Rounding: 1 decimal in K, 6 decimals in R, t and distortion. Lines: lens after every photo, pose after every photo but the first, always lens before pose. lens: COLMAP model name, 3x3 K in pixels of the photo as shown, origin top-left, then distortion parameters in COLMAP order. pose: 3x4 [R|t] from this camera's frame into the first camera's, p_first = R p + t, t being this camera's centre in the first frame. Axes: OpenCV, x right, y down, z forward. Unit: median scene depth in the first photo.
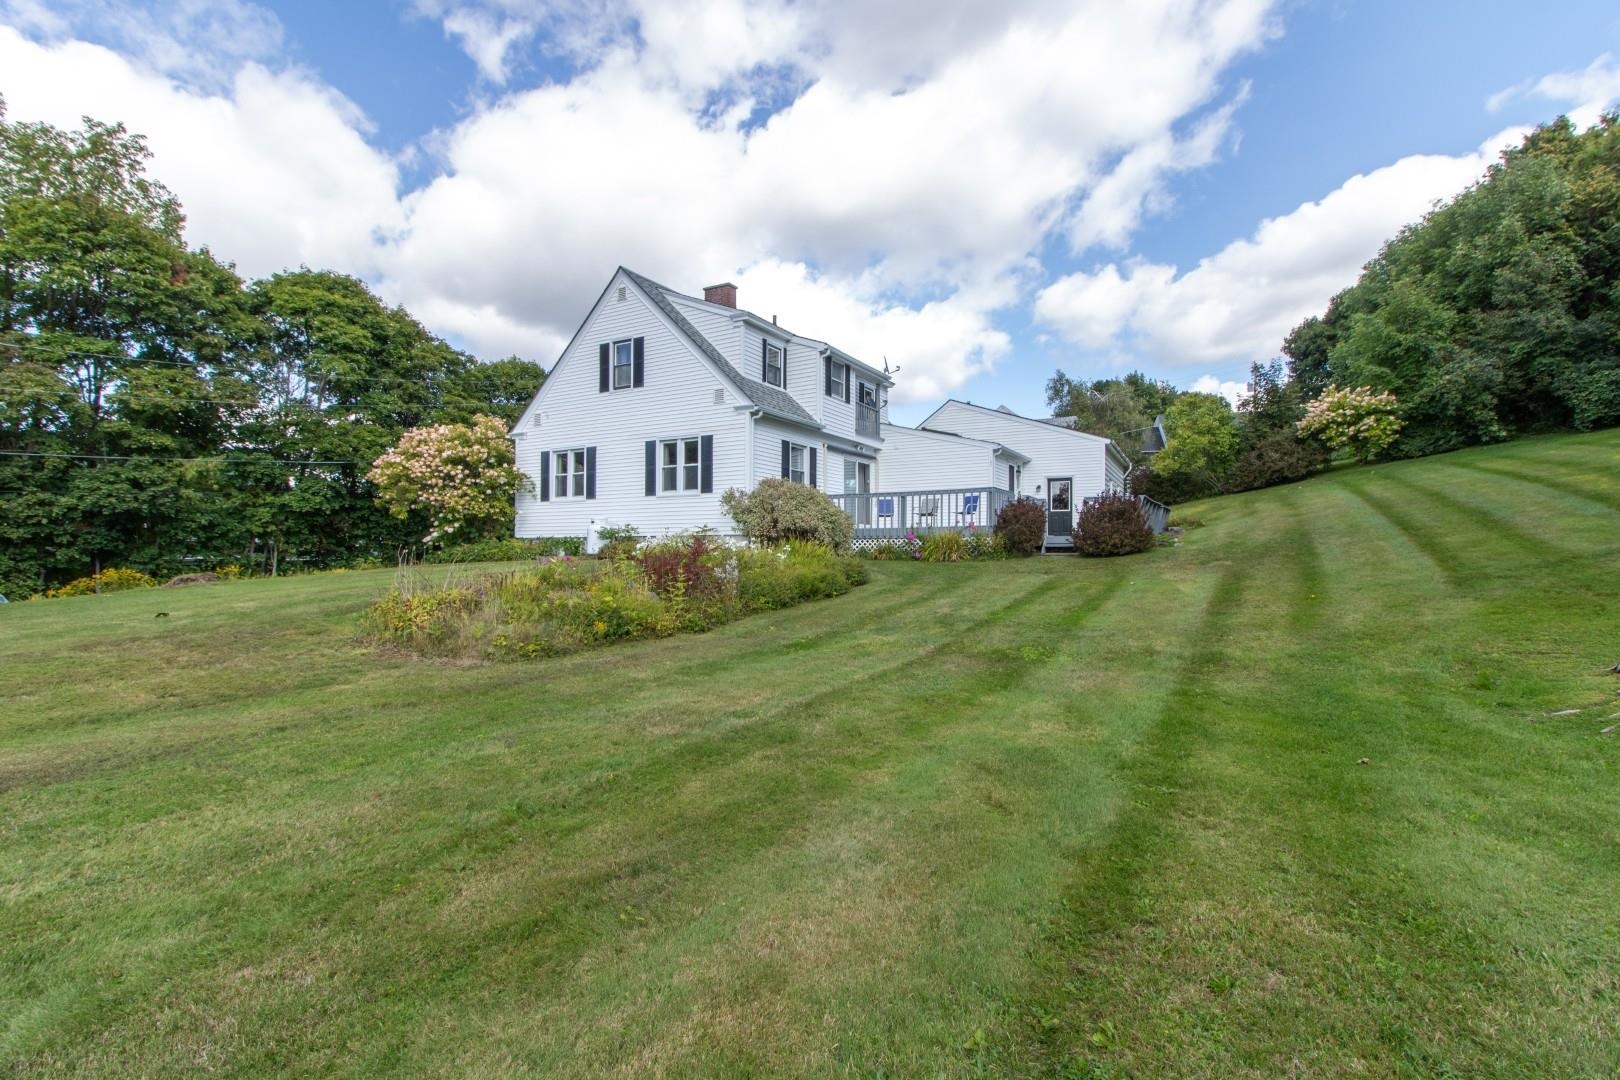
lens RADIAL K [[722.3, 0, 794.5], [0, 722.3, 509.3], [0, 0, 1]] dist [0.006510, -0.001685]
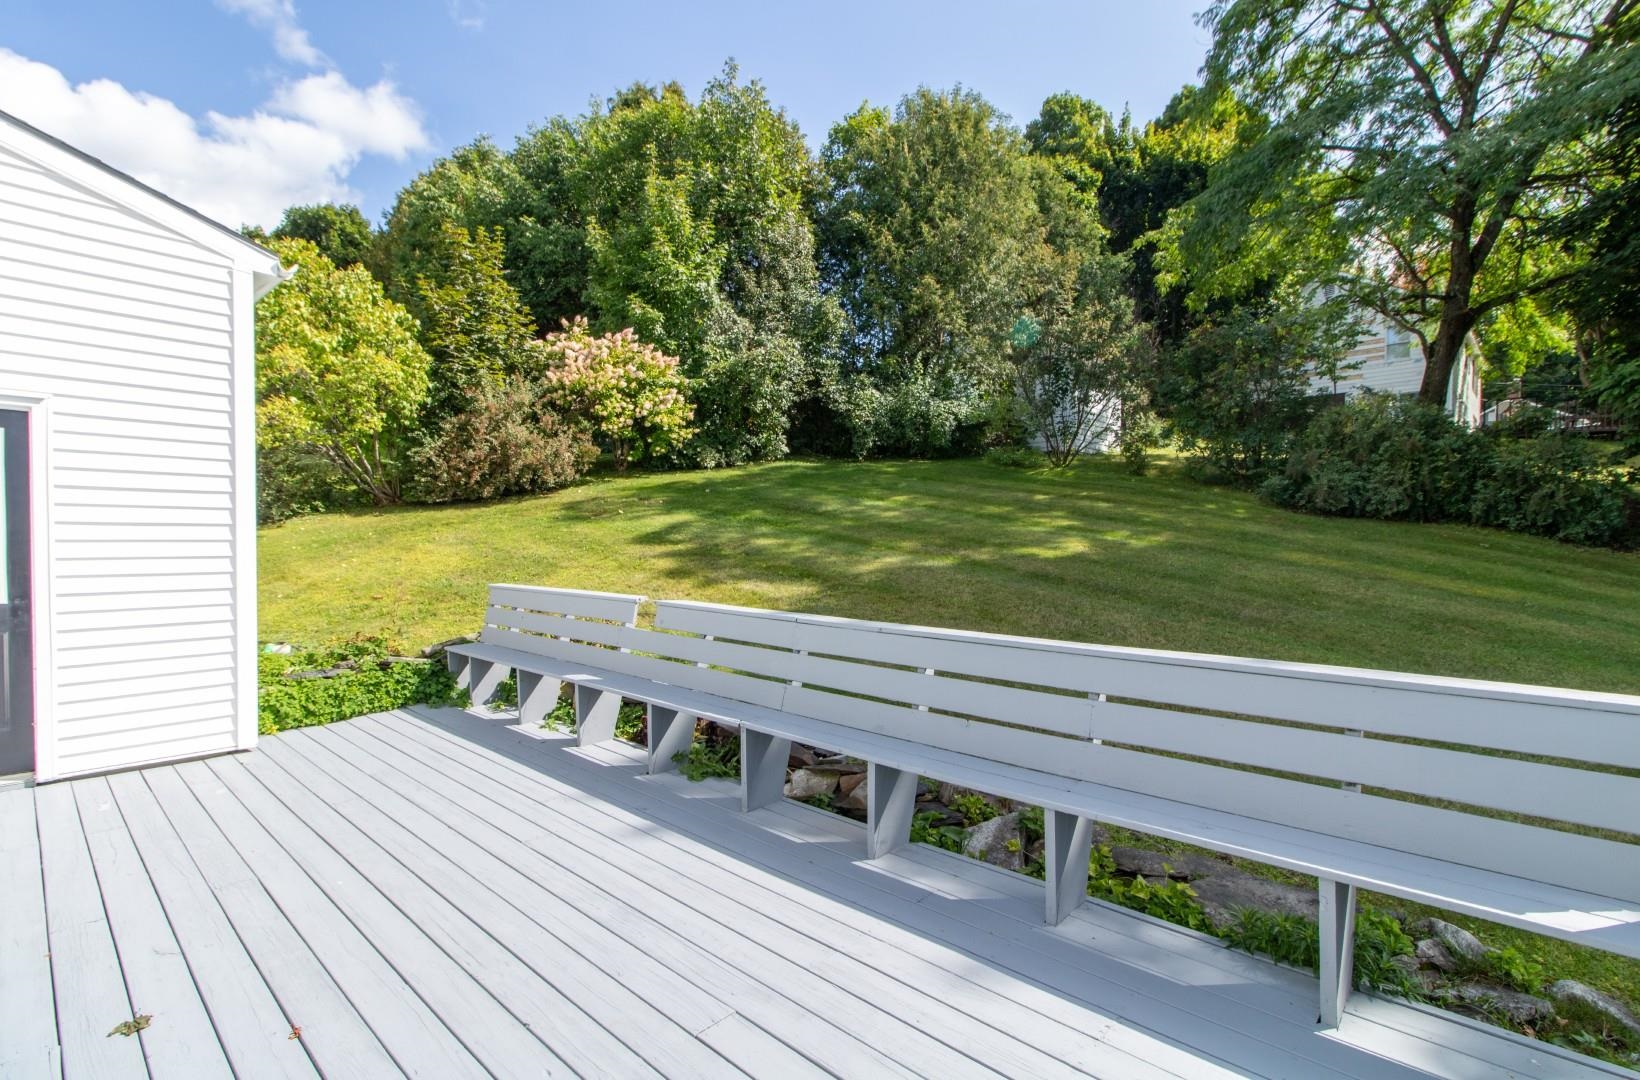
lens RADIAL K [[766.6, 0, 810.6], [0, 766.6, 562.4], [0, 0, 1]] dist [0.000230, 0.001435]
pose [[0.194972, -0.010495, 0.980753, 0.241455], [-0.039881, 0.999031, 0.018619, -0.010292], [-0.979998, -0.042743, 0.194364, 0.785312]]
